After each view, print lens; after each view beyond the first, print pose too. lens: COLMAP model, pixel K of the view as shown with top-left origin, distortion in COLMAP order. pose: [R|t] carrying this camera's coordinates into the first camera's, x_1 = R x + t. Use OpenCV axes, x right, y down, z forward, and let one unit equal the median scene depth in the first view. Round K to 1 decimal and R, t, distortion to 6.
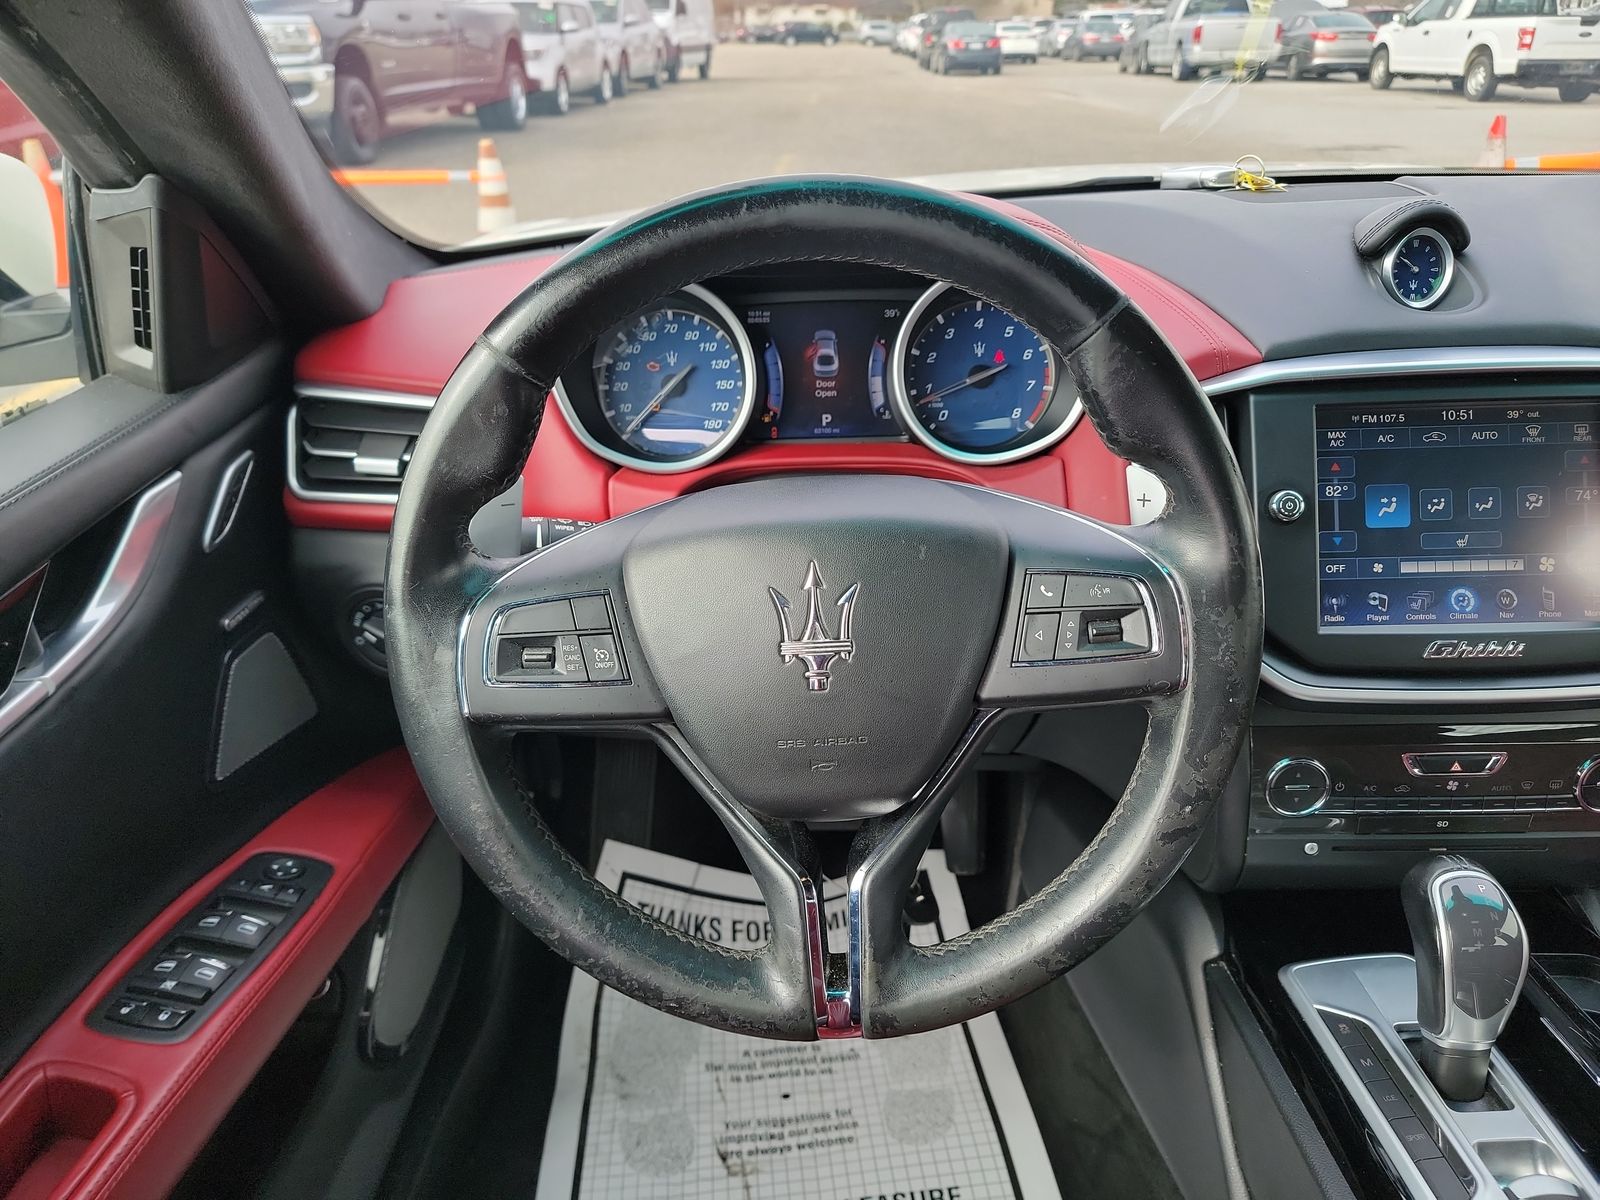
lens RADIAL K [[1113.5, 0, 849.4], [0, 1113.5, 611.2], [0, 0, 1]] dist [0.038277, -0.038153]
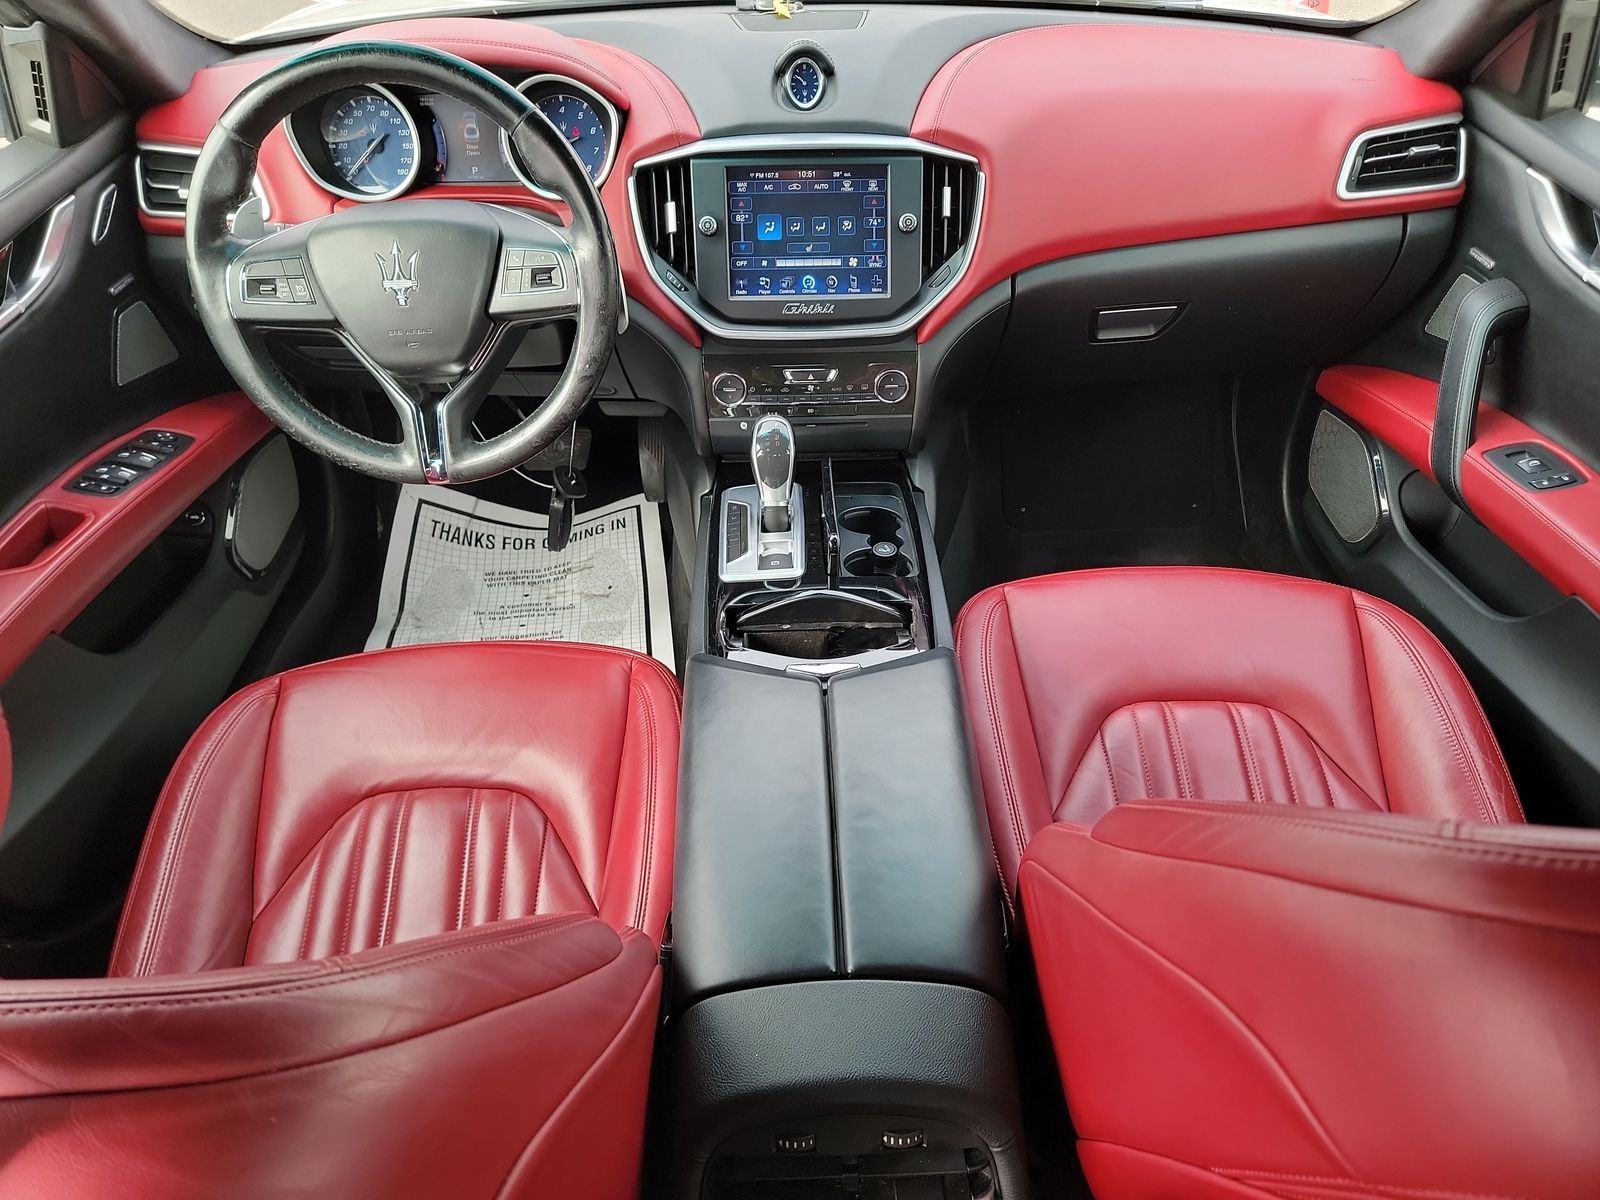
lens RADIAL K [[1113.5, 0, 846.4], [0, 1113.5, 625.8], [0, 0, 1]] dist [0.038277, -0.038153]
pose [[0.998687, -0.004794, 0.051011, 0.511159], [-0.005875, 0.978331, 0.206963, 0.161788], [-0.050898, -0.206991, 0.977018, -0.906228]]
